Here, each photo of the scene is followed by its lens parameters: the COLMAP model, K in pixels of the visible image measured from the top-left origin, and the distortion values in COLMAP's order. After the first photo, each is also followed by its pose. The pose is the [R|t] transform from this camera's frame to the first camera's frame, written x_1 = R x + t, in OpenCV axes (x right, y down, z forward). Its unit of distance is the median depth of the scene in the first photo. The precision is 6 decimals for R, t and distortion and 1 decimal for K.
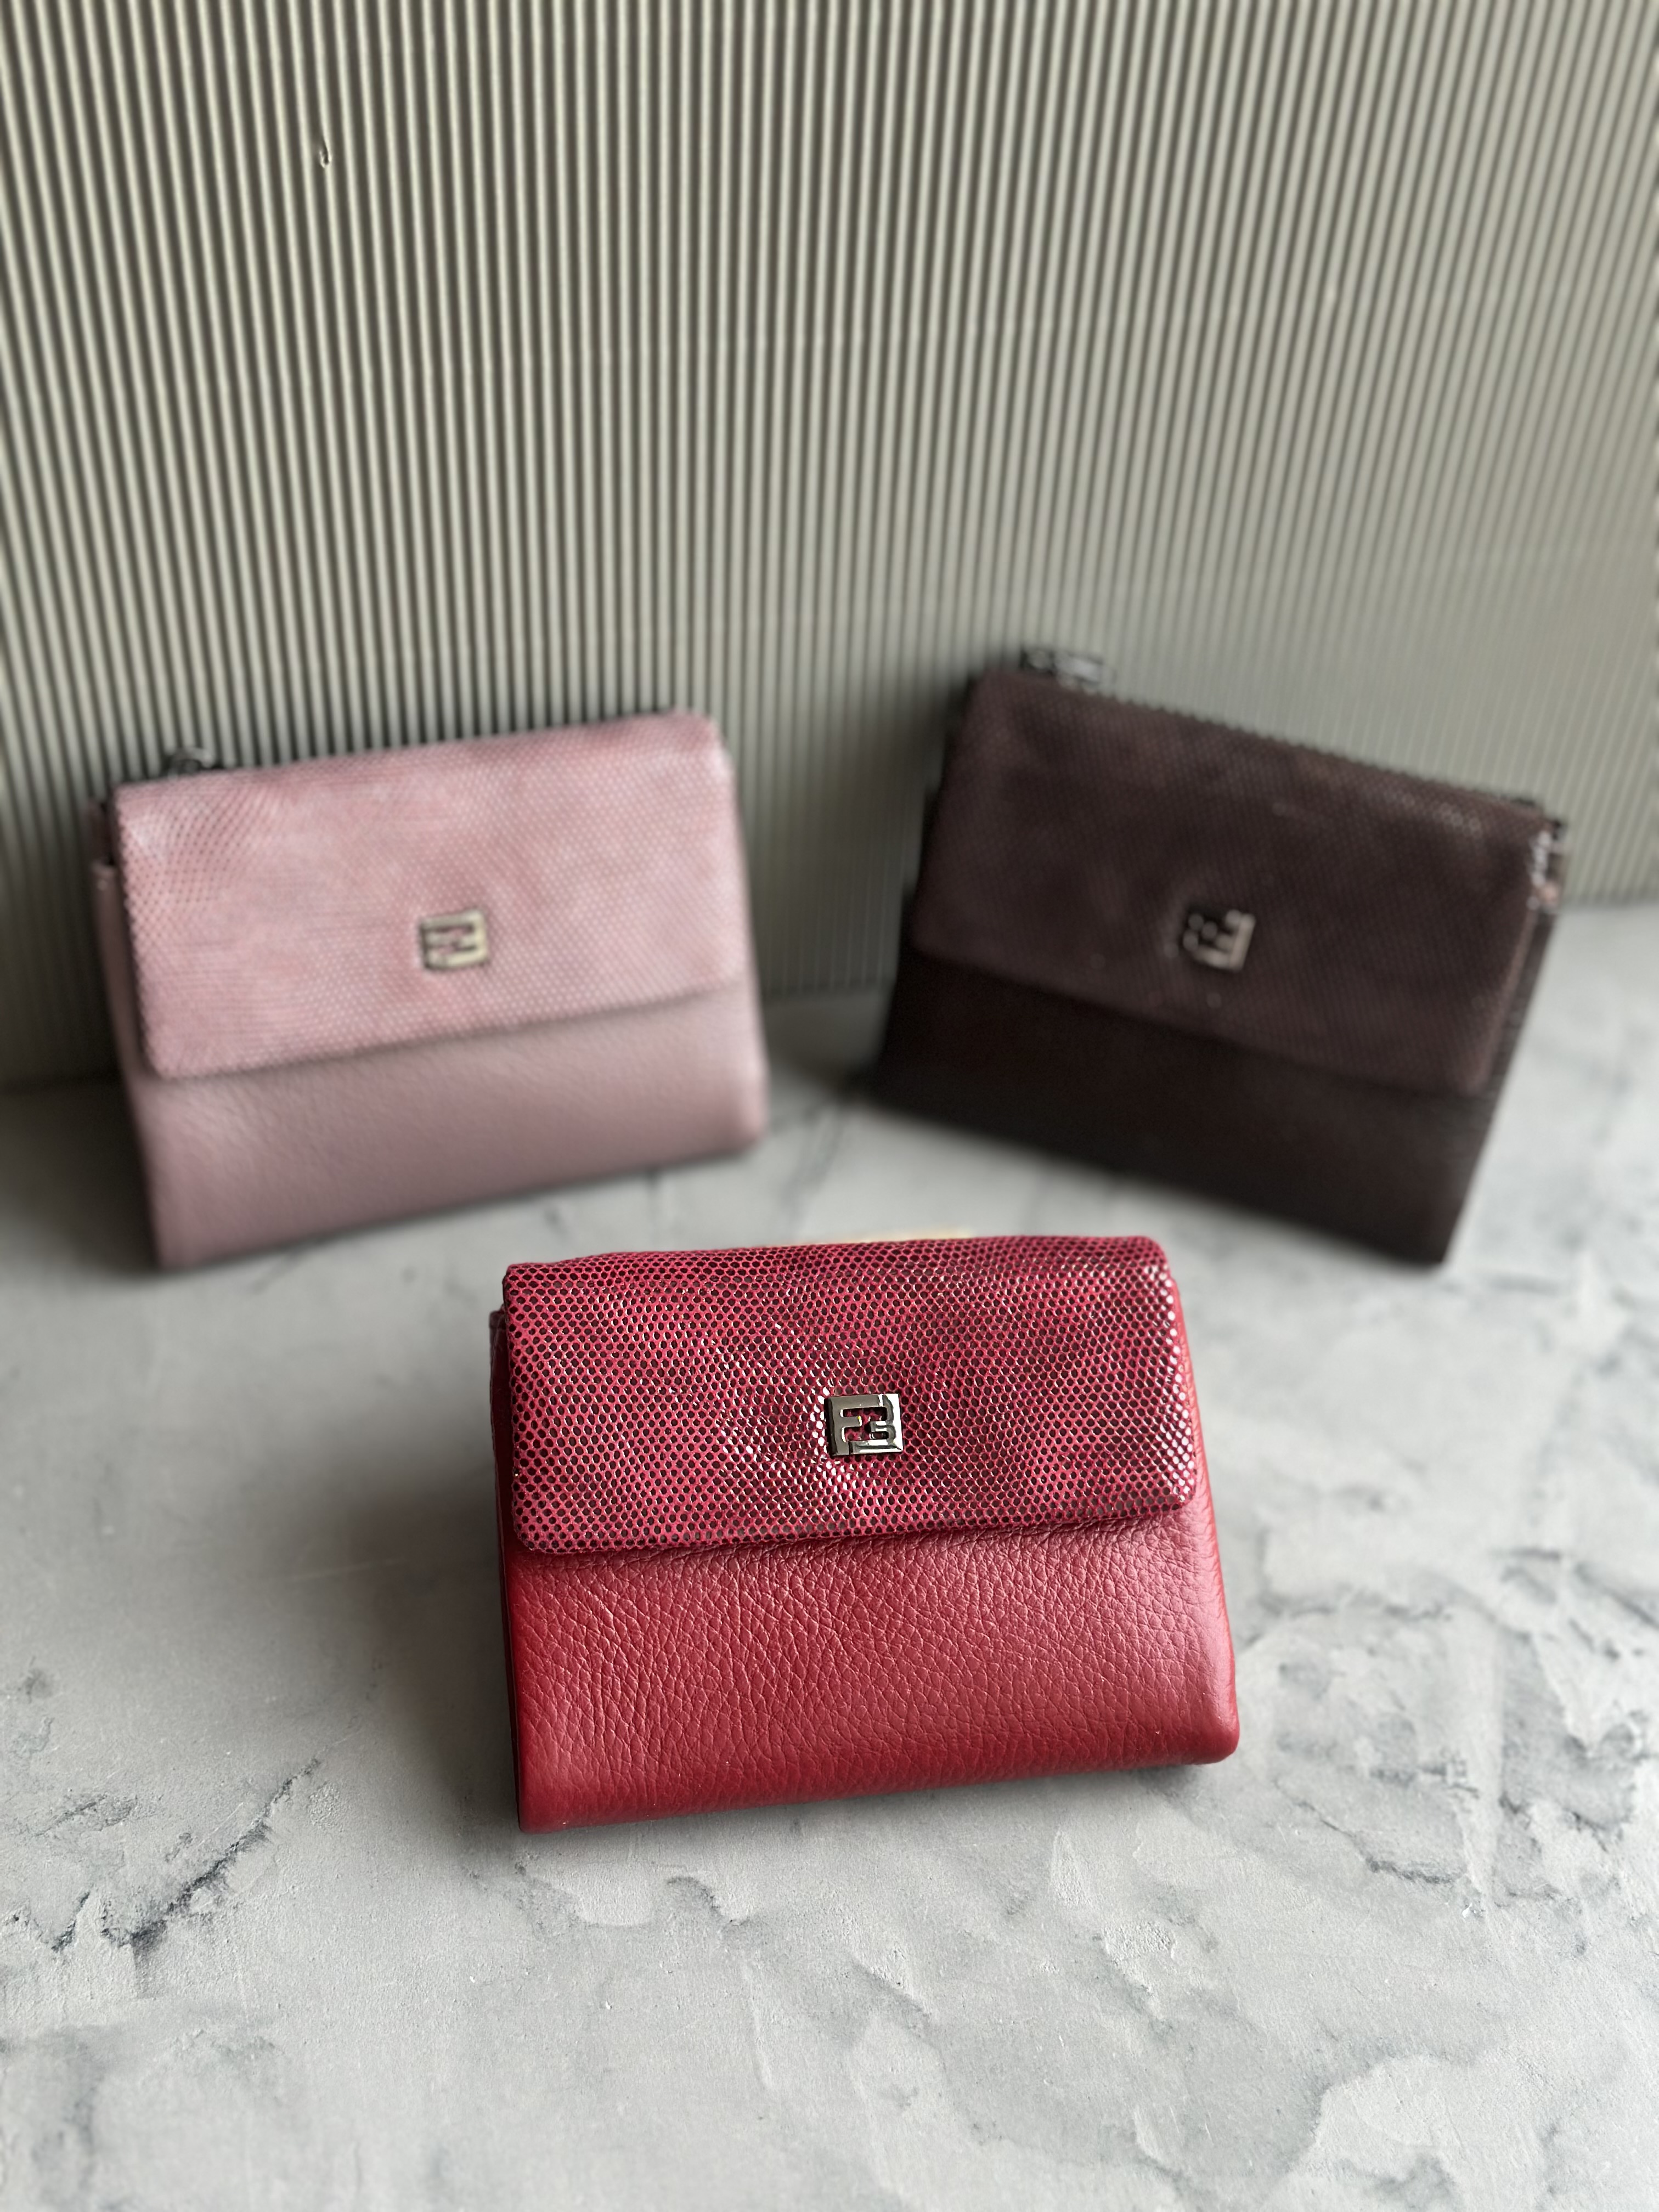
lens RADIAL K [[3112.0, 0, 829.5], [0, 3112.0, 1106.0], [0, 0, 1]] dist [0.174025, -0.392738]
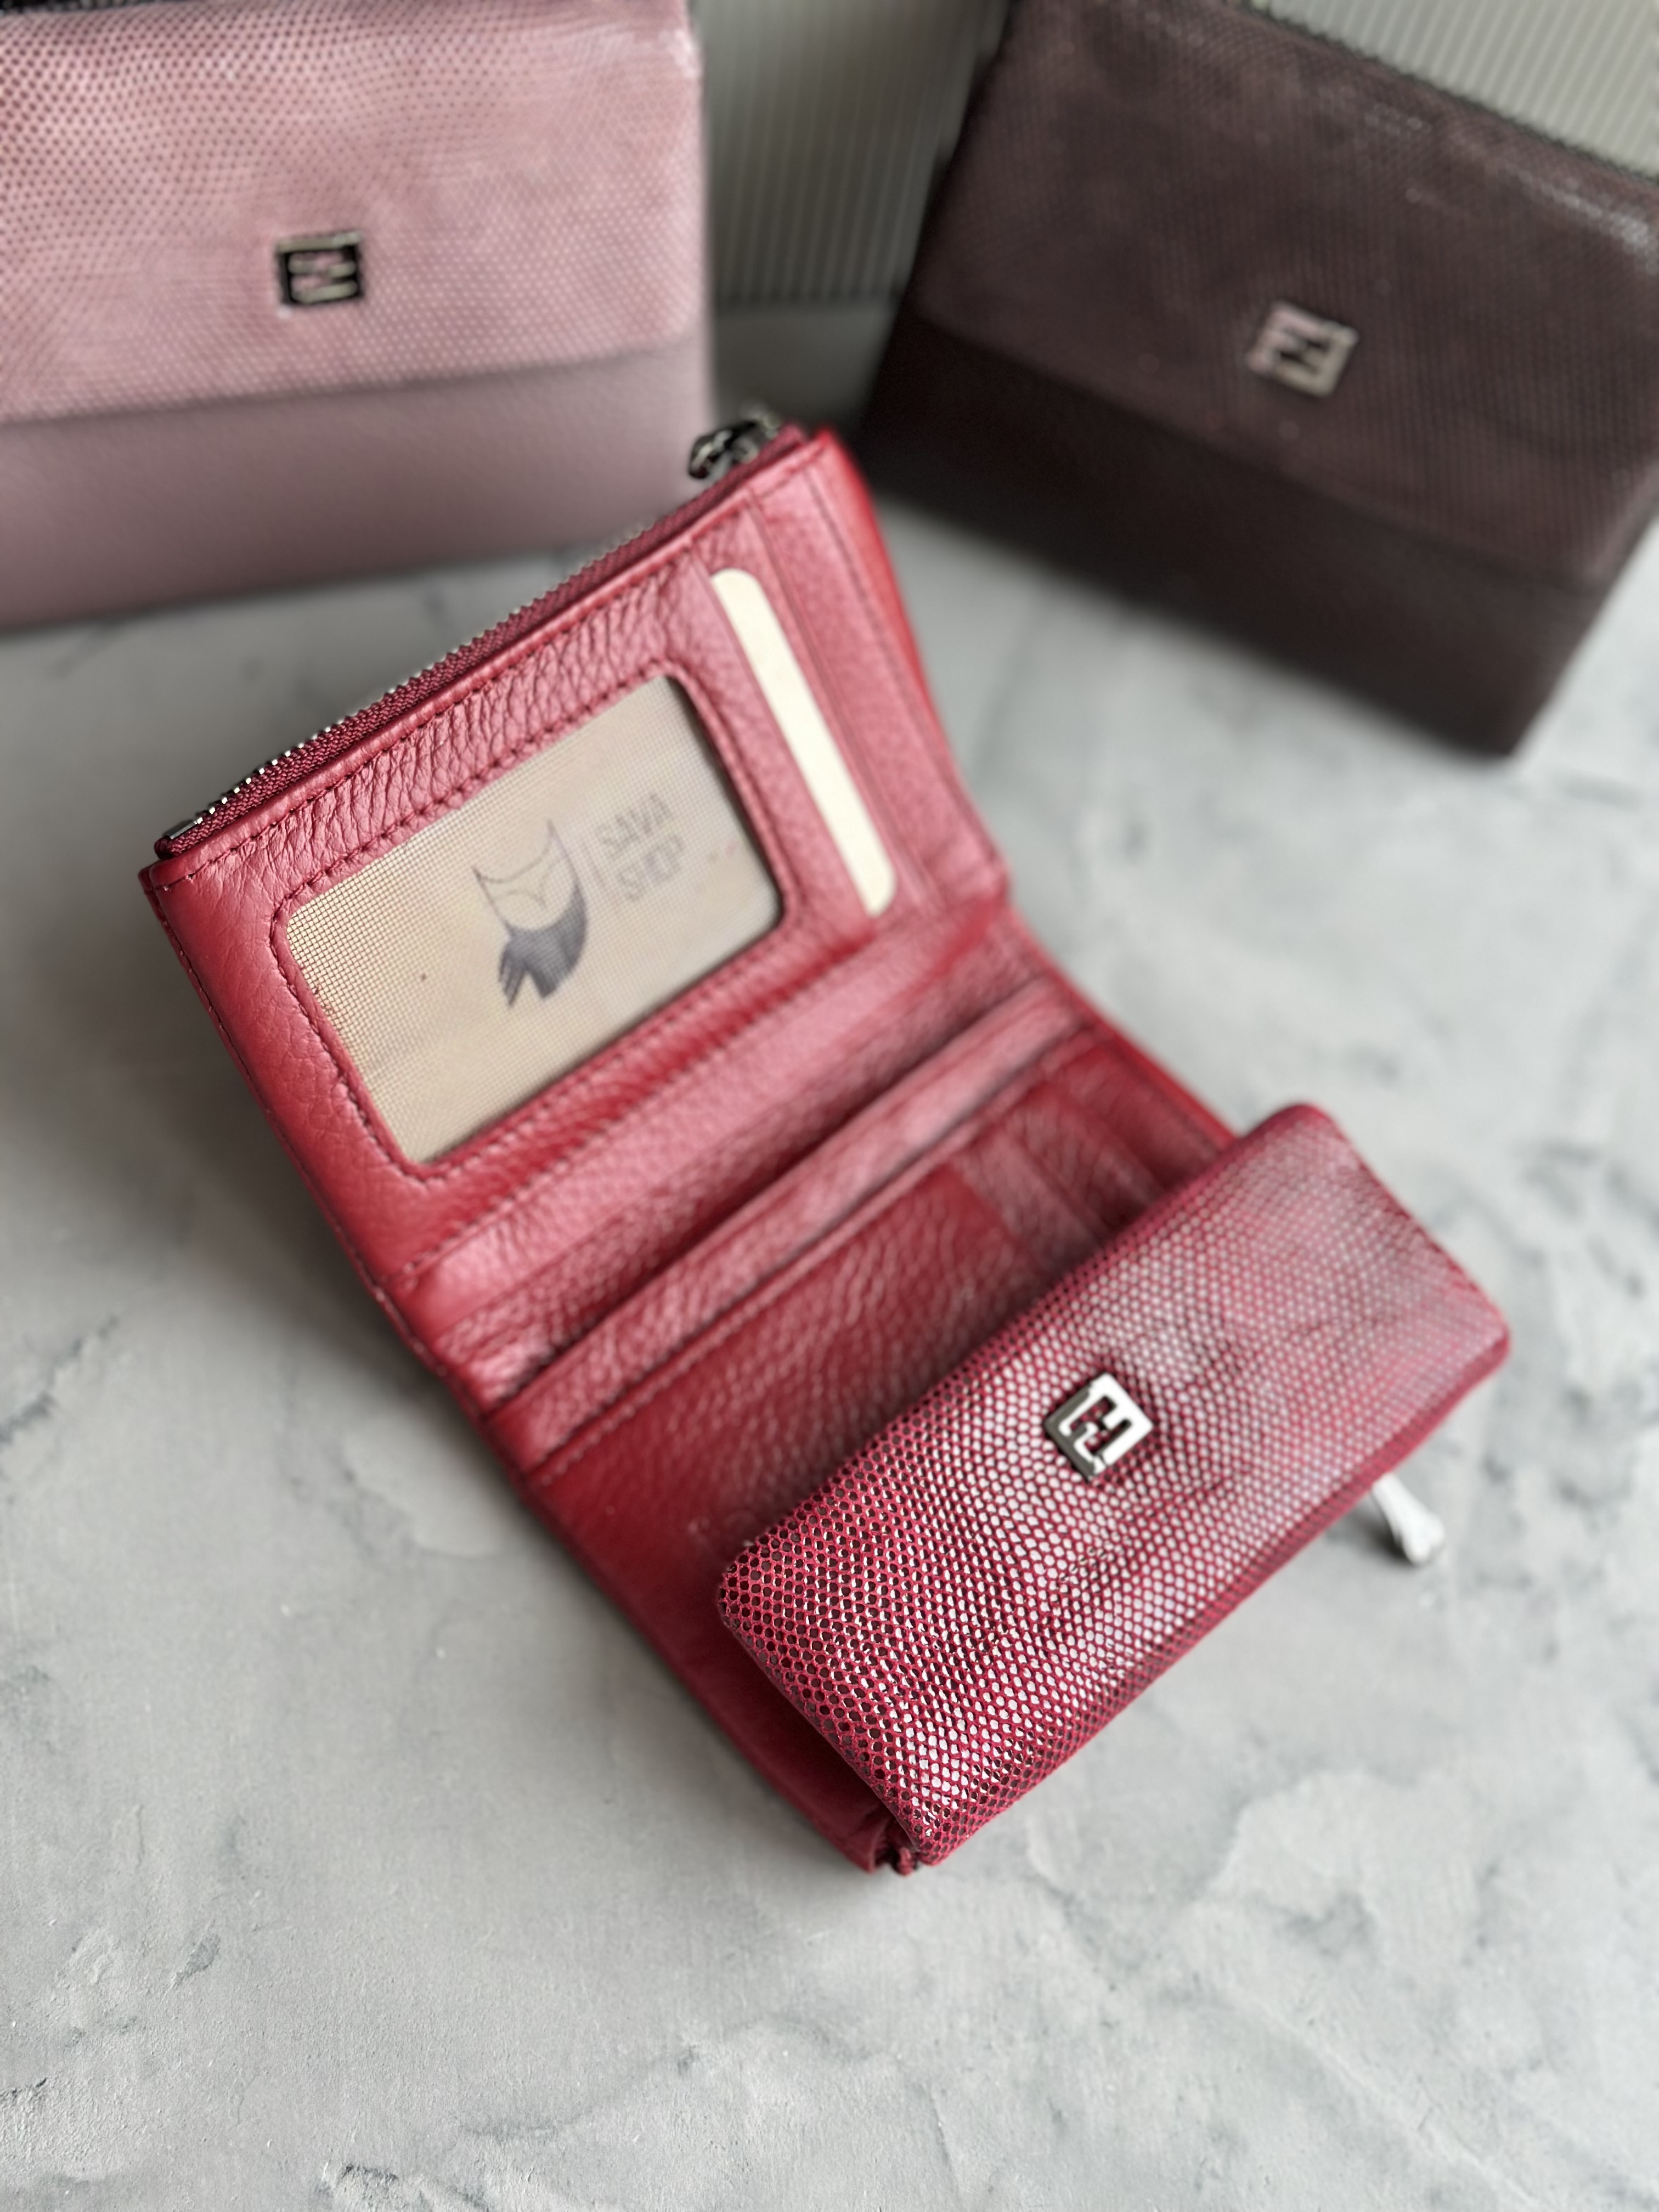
lens RADIAL K [[3126.4, 0, 829.5], [0, 3126.4, 1106.0], [0, 0, 1]] dist [0.197946, -0.541196]
pose [[0.995003, 0.087314, 0.048423, -0.017919], [-0.098605, 0.935485, 0.339331, -0.151495], [-0.015671, -0.342410, 0.939420, 0.220477]]
